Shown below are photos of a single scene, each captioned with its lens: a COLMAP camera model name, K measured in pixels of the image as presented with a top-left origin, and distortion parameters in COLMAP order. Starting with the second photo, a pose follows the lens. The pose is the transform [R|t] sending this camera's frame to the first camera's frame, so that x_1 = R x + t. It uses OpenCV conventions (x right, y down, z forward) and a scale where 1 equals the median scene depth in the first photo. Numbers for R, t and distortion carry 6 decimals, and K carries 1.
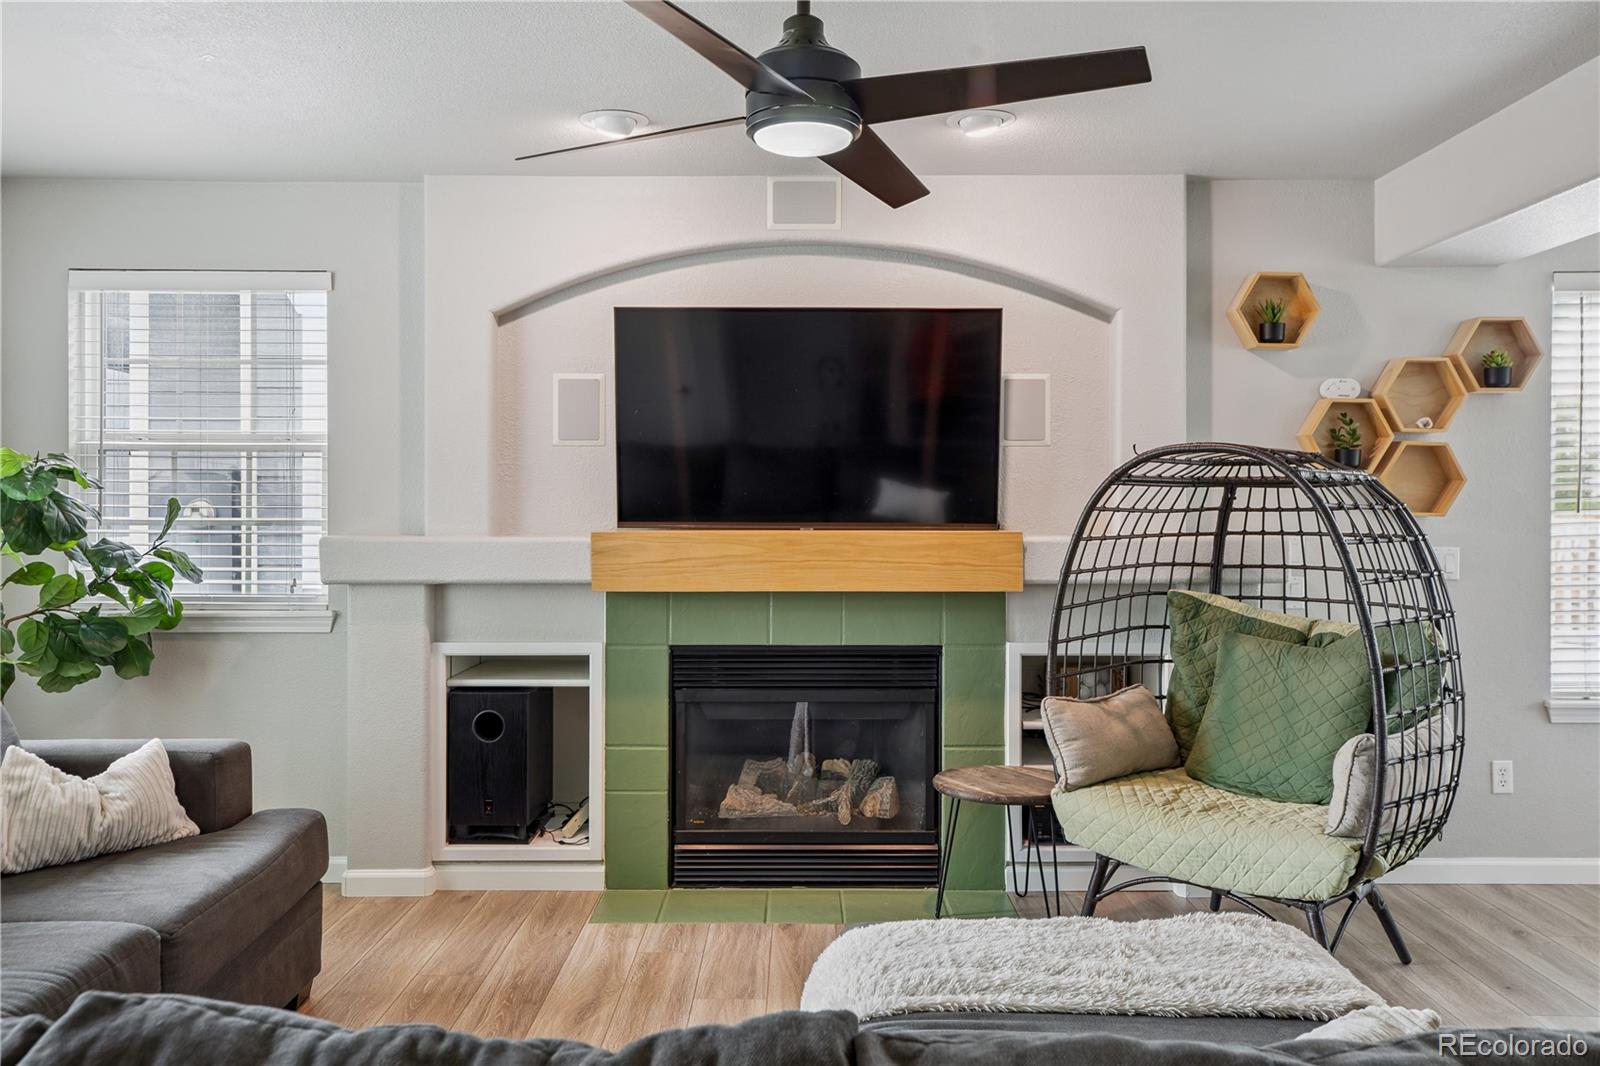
lens RADIAL K [[1234.0, 0, 808.3], [0, 1234.0, 517.6], [0, 0, 1]] dist [0.009828, 0.004857]
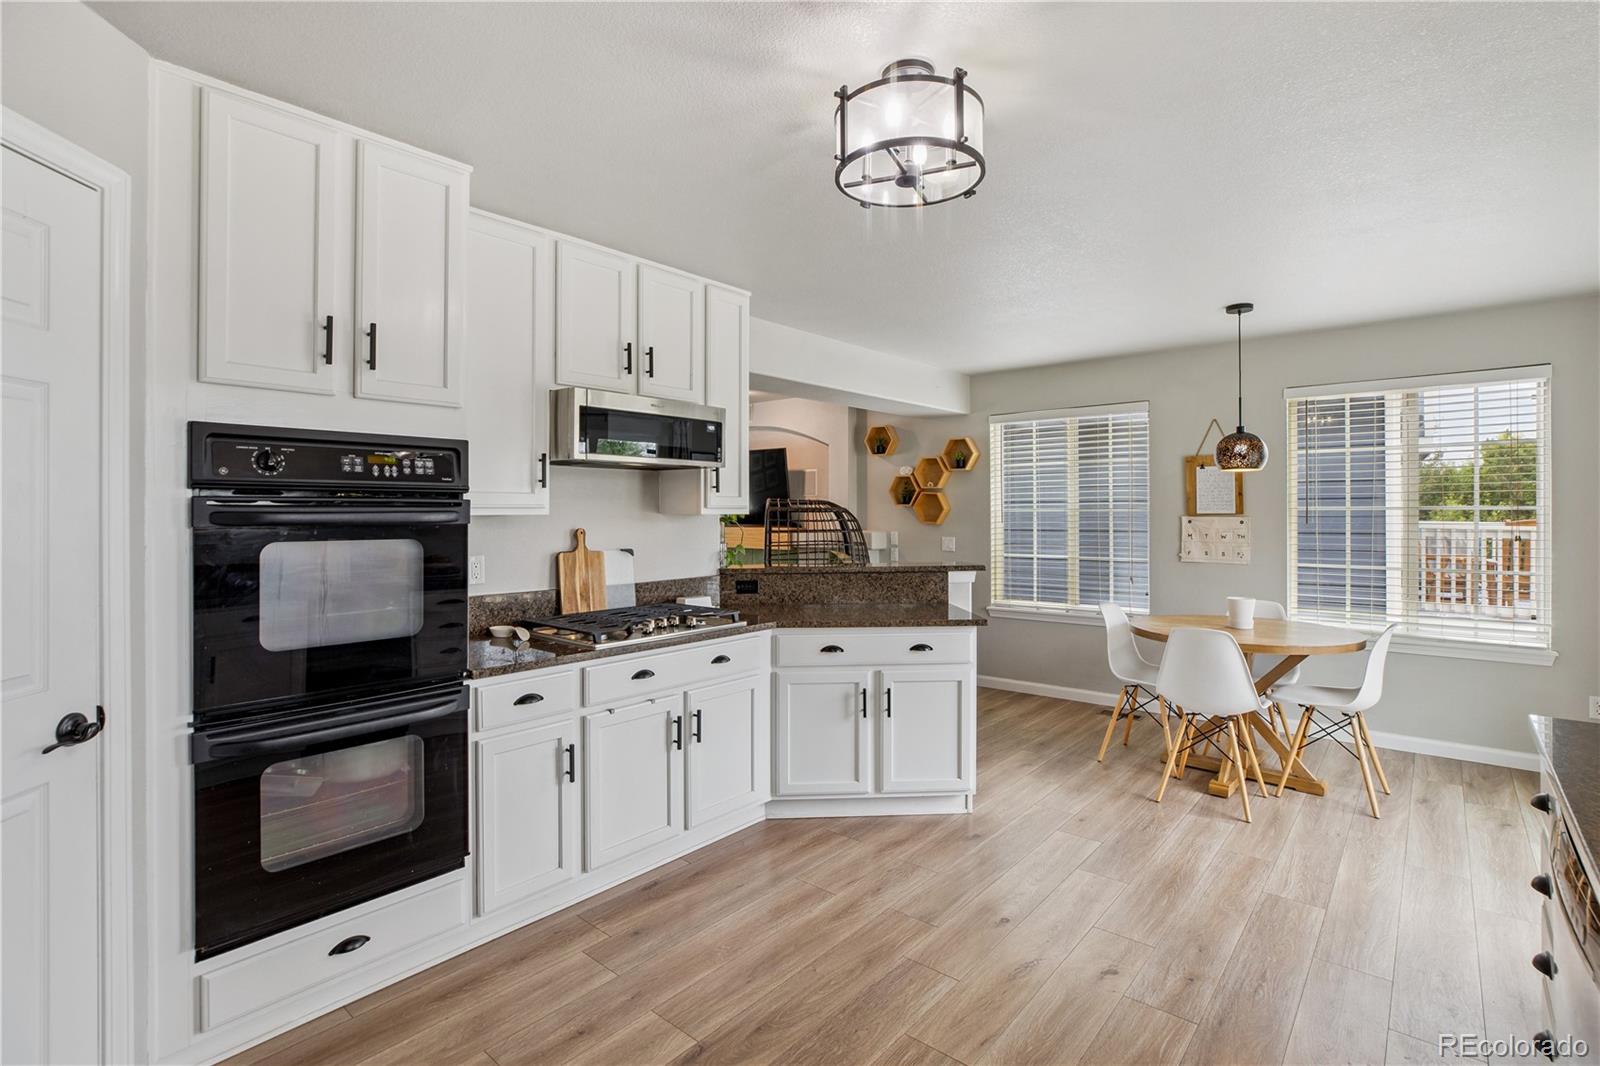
lens RADIAL K [[741.6, 0, 812.0], [0, 741.6, 510.2], [0, 0, 1]] dist [-0.037578, 0.007984]
pose [[0.769842, -0.008712, -0.638175, 1.251634], [0.001419, 0.999928, -0.011938, -0.010186], [0.638233, 0.008285, 0.769799, -0.245939]]
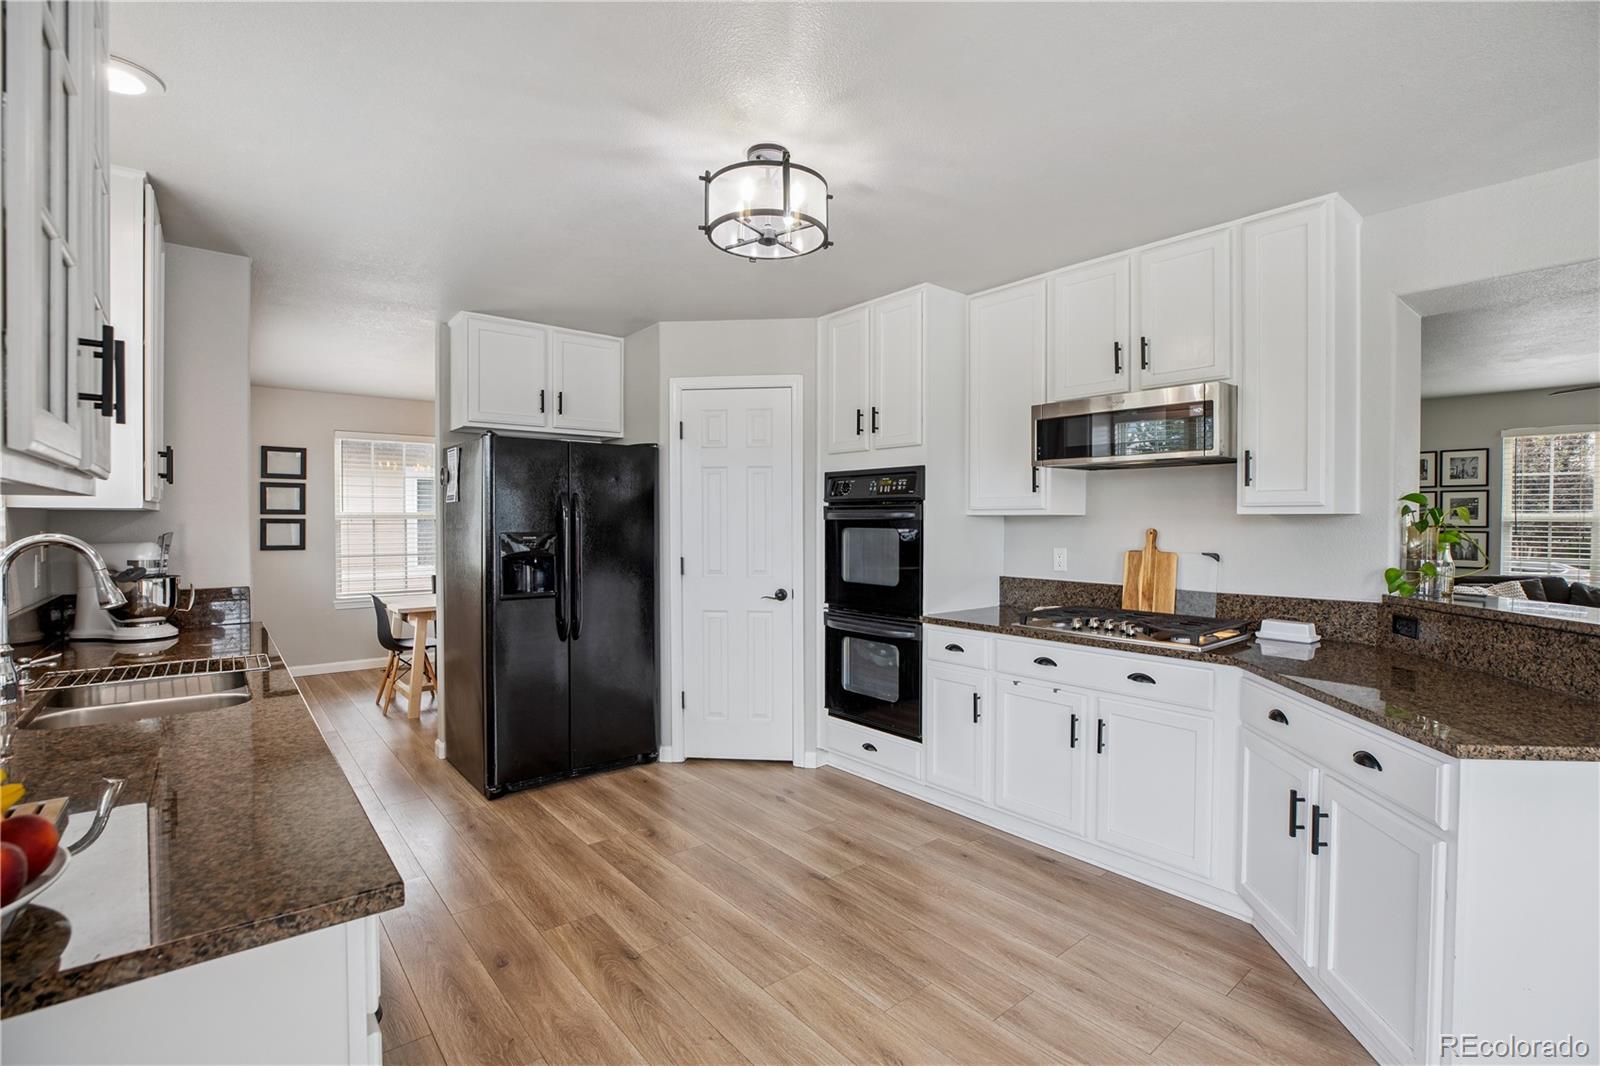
lens RADIAL K [[741.6, 0, 807.7], [0, 741.6, 532.0], [0, 0, 1]] dist [-0.037578, 0.007984]
pose [[-0.756458, 0.006436, -0.654011, 1.347528], [-0.009290, 0.999745, 0.020583, -0.009290], [0.653976, 0.021645, -0.756205, 0.518390]]
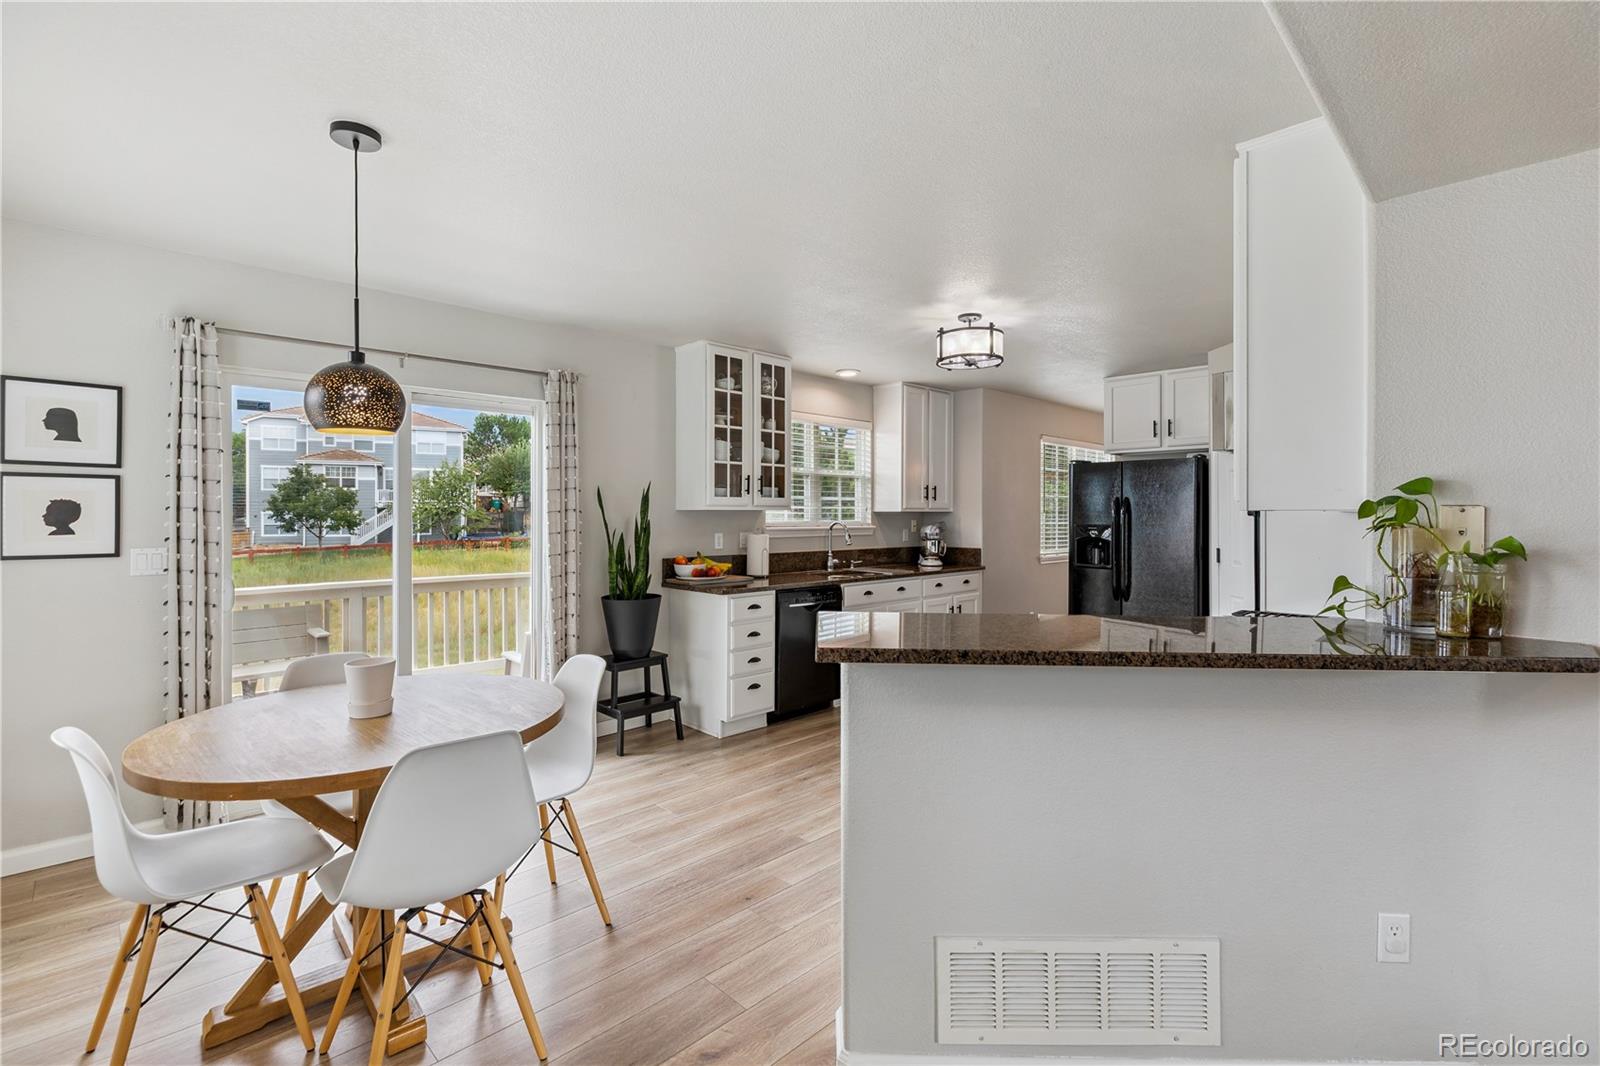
lens RADIAL K [[741.6, 0, 805.0], [0, 741.6, 523.6], [0, 0, 1]] dist [-0.037578, 0.007984]
pose [[-0.712412, -0.013699, 0.701627, 0.521011], [0.001771, 0.999771, 0.021319, -0.017703], [-0.701759, 0.016431, -0.712225, 0.921387]]
